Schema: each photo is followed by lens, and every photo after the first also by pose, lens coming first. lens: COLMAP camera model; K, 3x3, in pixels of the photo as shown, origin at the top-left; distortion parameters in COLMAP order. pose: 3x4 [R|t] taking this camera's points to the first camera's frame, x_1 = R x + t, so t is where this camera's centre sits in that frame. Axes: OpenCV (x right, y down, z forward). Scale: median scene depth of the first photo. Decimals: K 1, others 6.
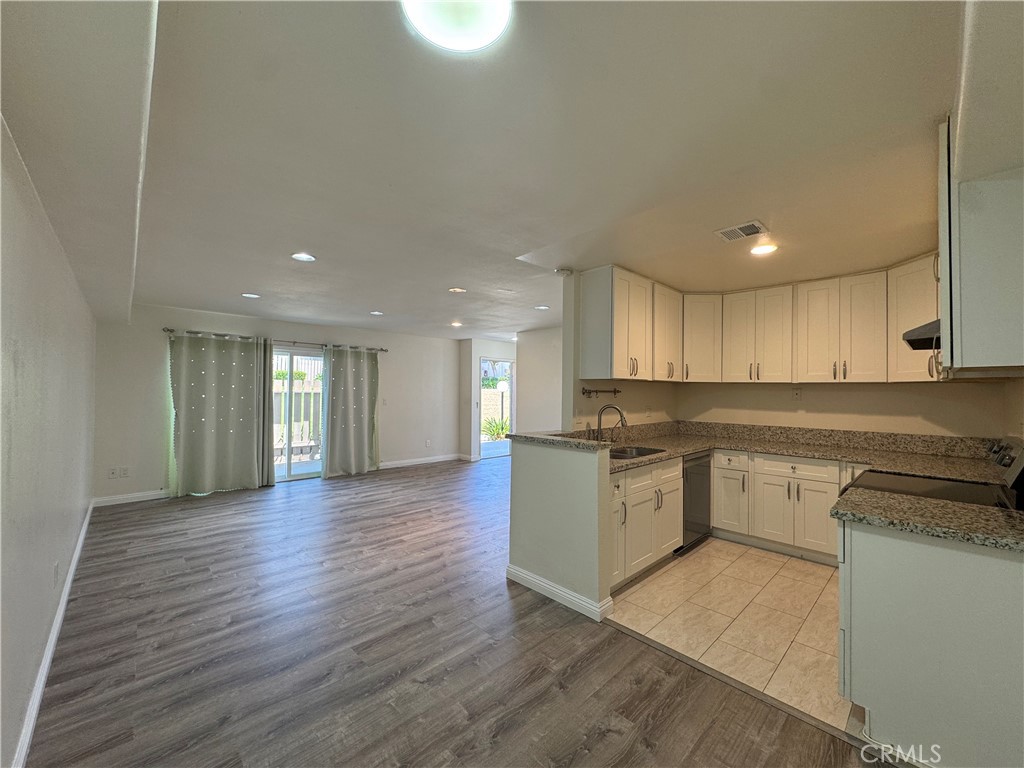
lens RADIAL K [[409.1, 0, 511.8], [0, 409.1, 384.6], [0, 0, 1]] dist [-0.002254, -0.000182]
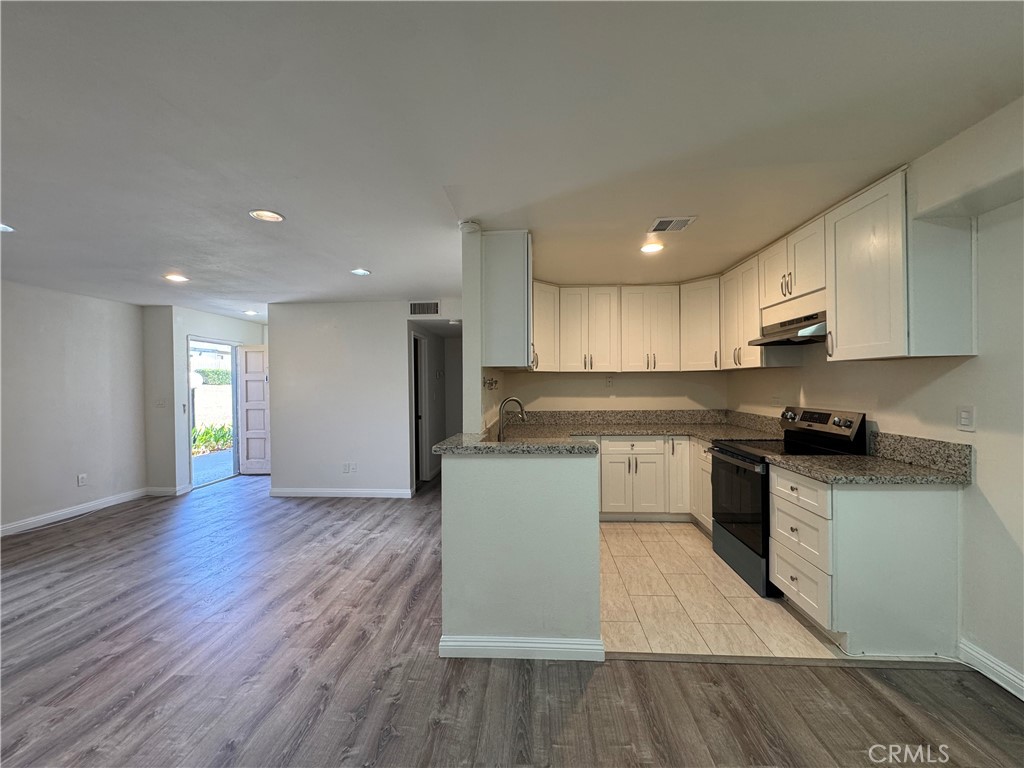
lens RADIAL K [[409.1, 0, 514.8], [0, 409.1, 384.8], [0, 0, 1]] dist [-0.002254, -0.000182]
pose [[0.732824, -0.020771, 0.680101, -0.304662], [0.008024, 0.999728, 0.021887, 0.004320], [-0.680371, -0.010582, 0.732791, 0.346319]]
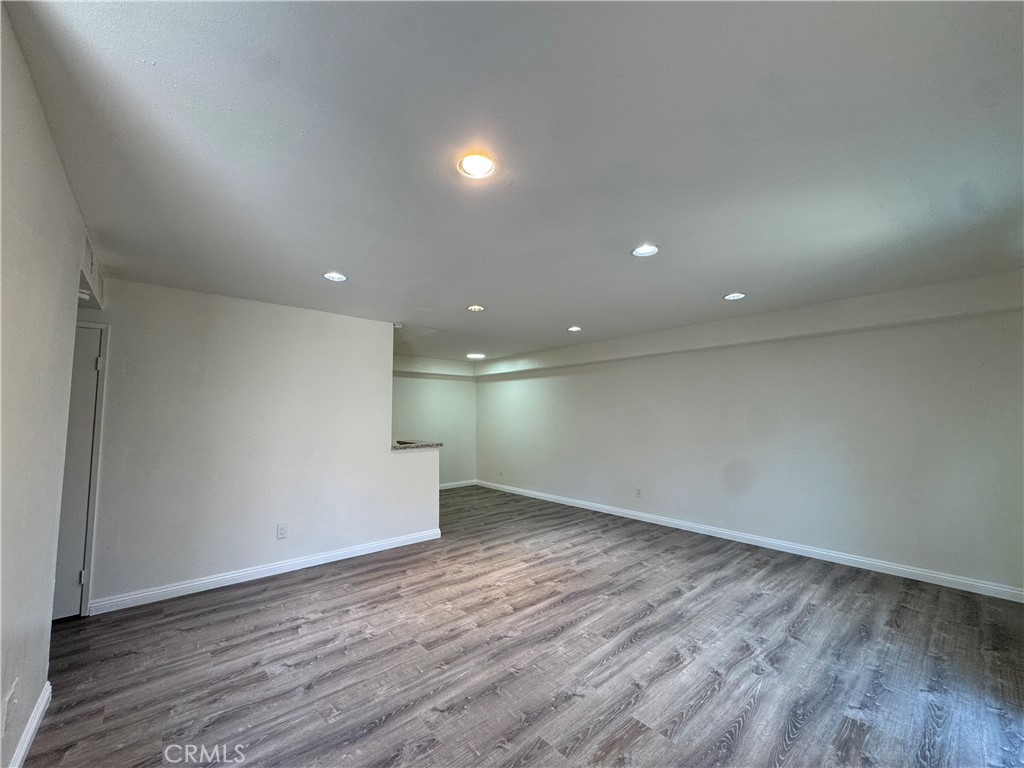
lens RADIAL K [[409.1, 0, 514.5], [0, 409.1, 384.1], [0, 0, 1]] dist [-0.002254, -0.000182]
pose [[-0.999238, -0.003633, 0.038851, -0.283455], [-0.007138, 0.995874, -0.090467, 0.029753], [-0.038362, -0.090675, -0.995141, 2.092798]]
